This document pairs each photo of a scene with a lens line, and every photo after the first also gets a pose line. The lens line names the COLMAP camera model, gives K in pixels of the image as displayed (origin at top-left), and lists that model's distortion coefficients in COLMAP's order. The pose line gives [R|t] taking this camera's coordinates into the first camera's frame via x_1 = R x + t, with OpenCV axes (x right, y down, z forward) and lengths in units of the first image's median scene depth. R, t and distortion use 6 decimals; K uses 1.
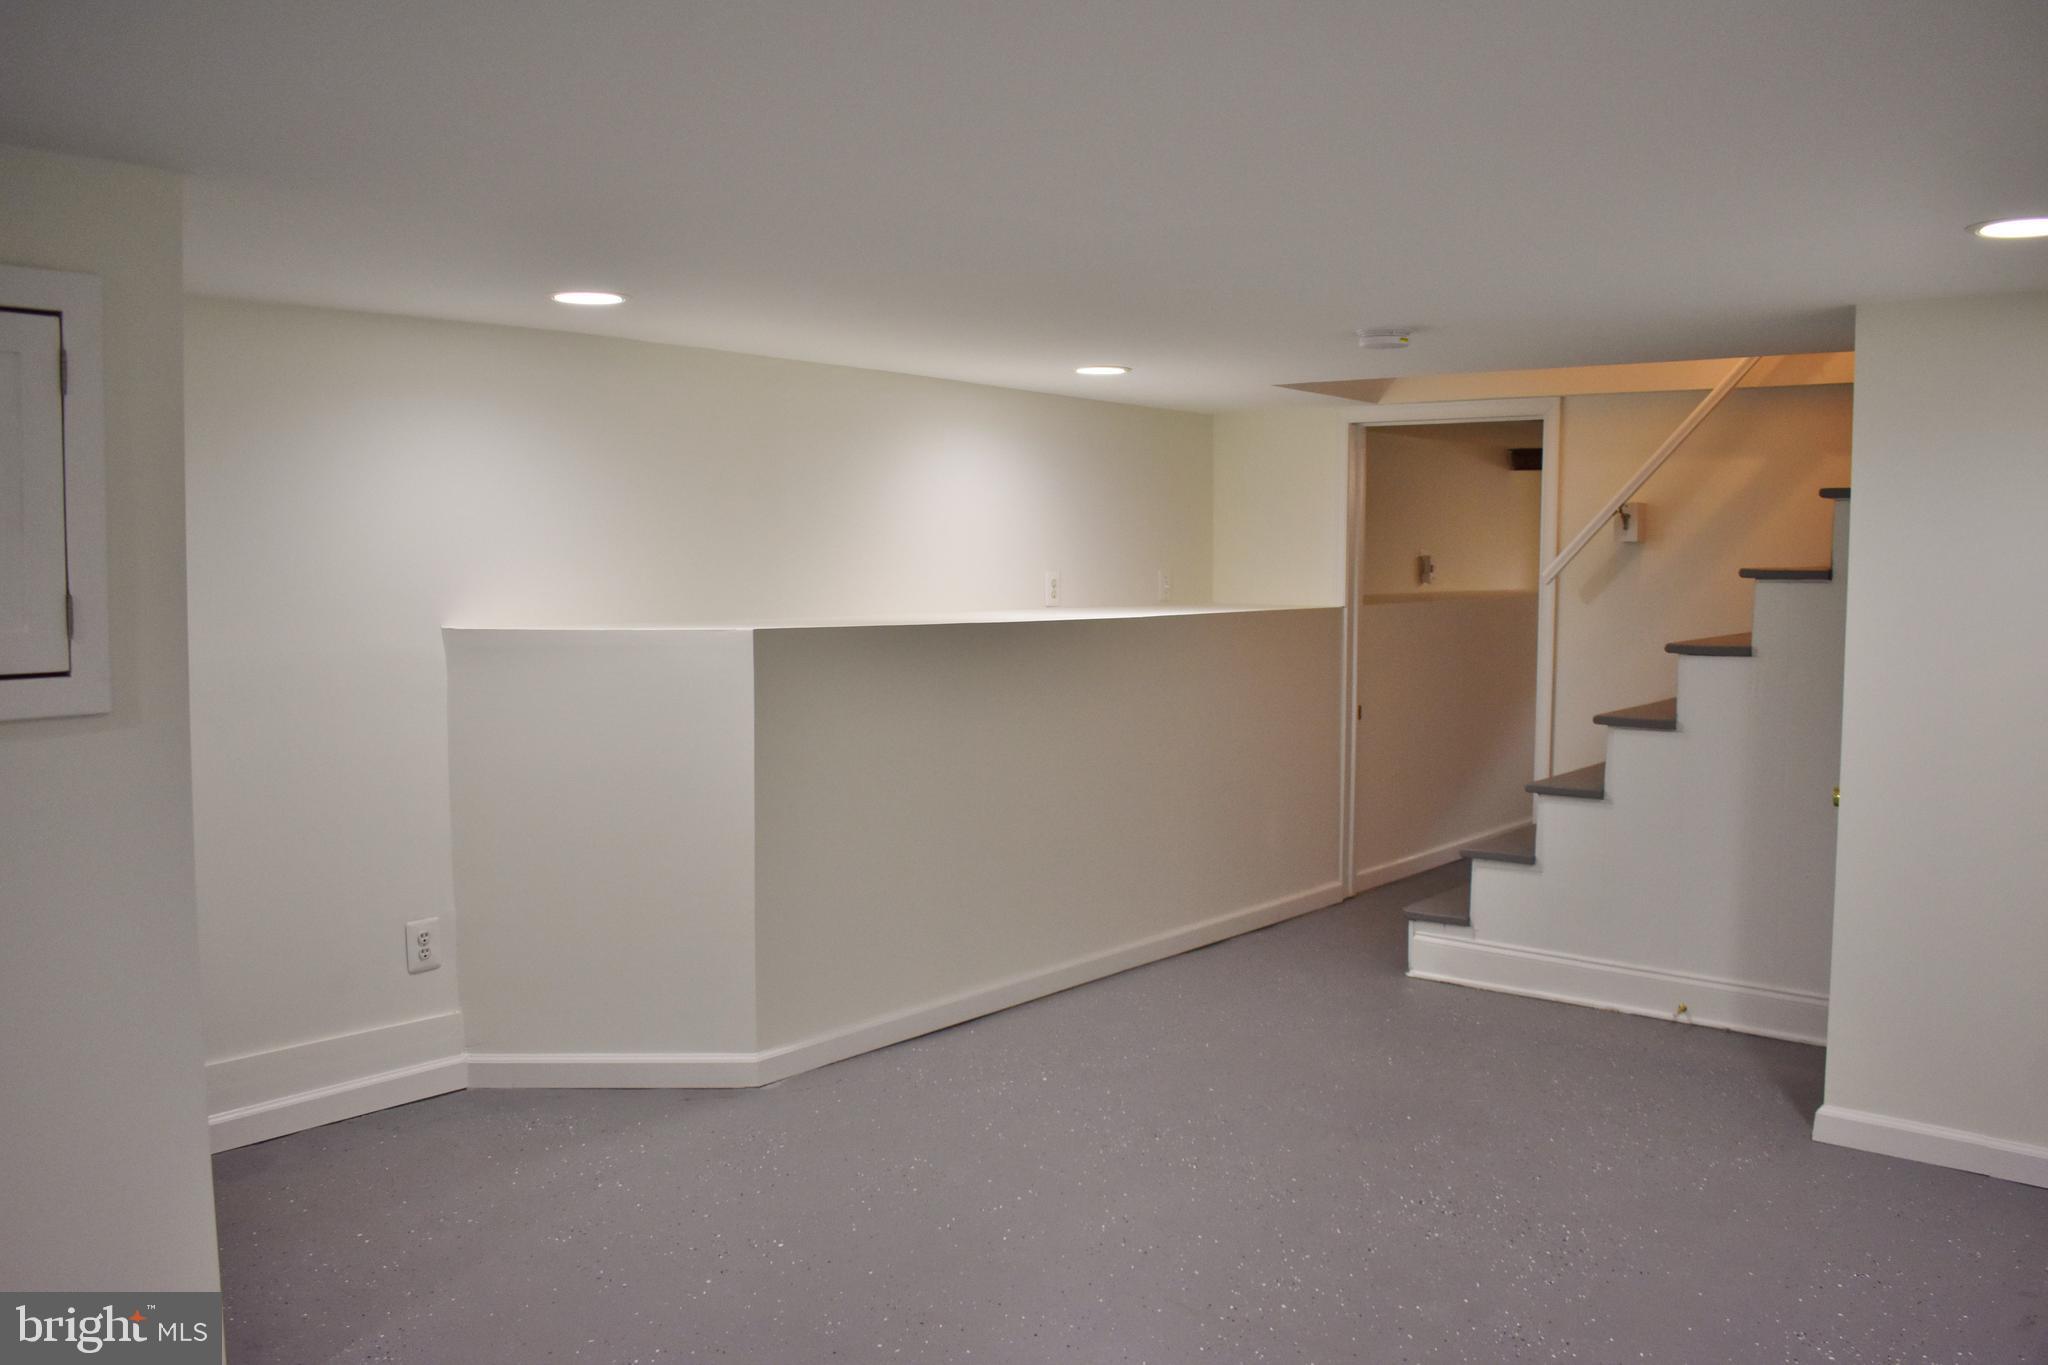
lens RADIAL K [[1628.8, 0, 1024.0], [0, 1628.8, 682.5], [0, 0, 1]] dist [-0.079823, 0.003892]
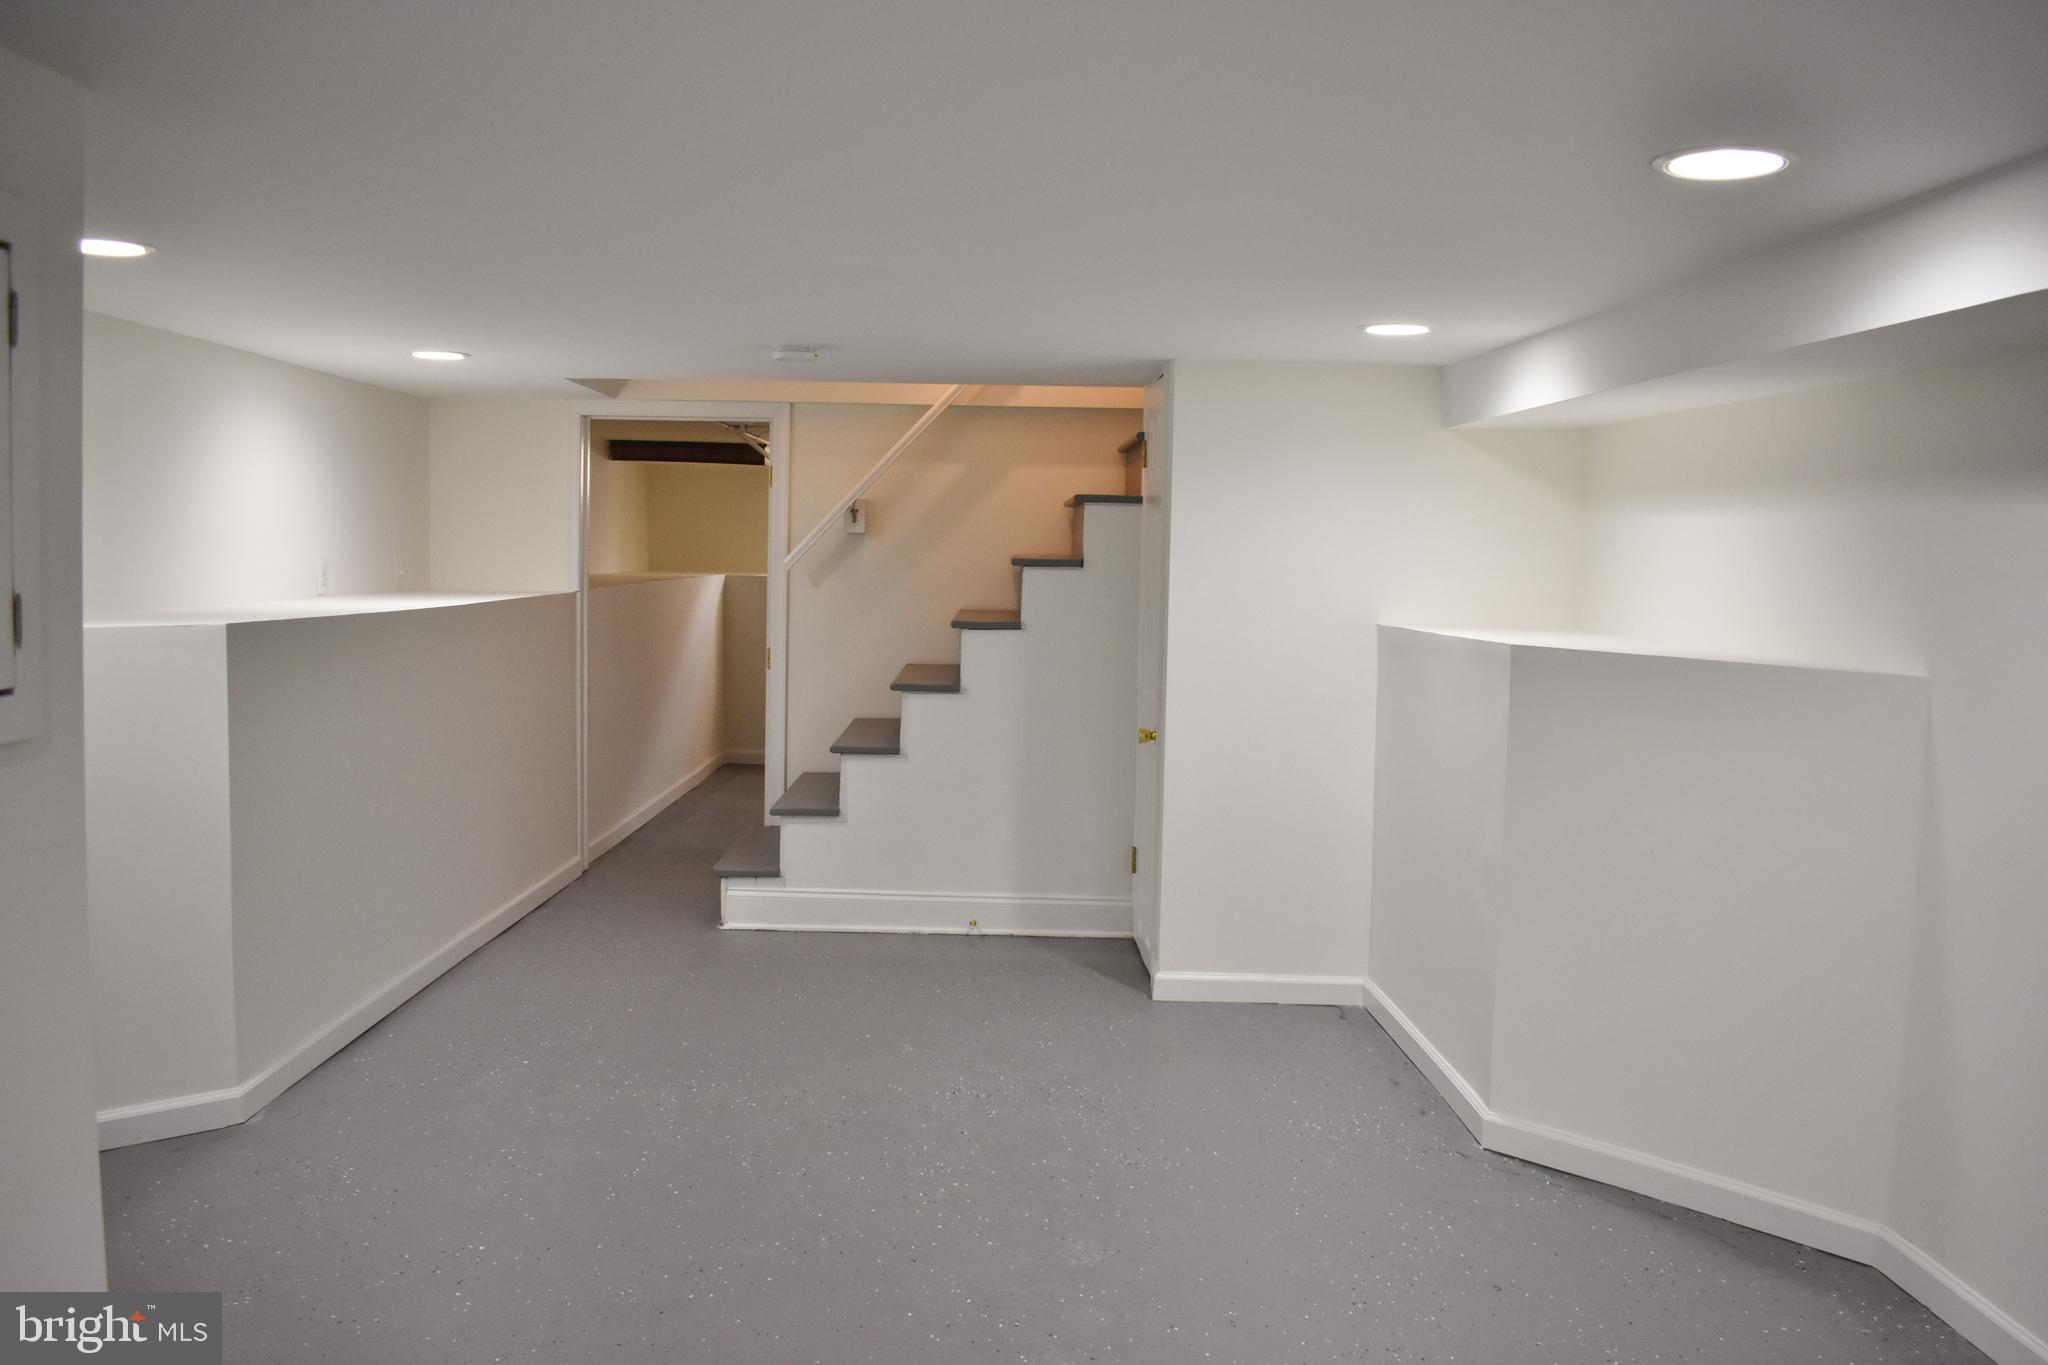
lens RADIAL K [[1611.1, 0, 1024.0], [0, 1611.1, 682.5], [0, 0, 1]] dist [-0.094323, 0.009574]
pose [[0.784489, -0.039986, 0.618852, -0.275799], [0.031641, 0.999200, 0.024452, -0.005296], [-0.619335, 0.000398, 0.785127, 0.023690]]
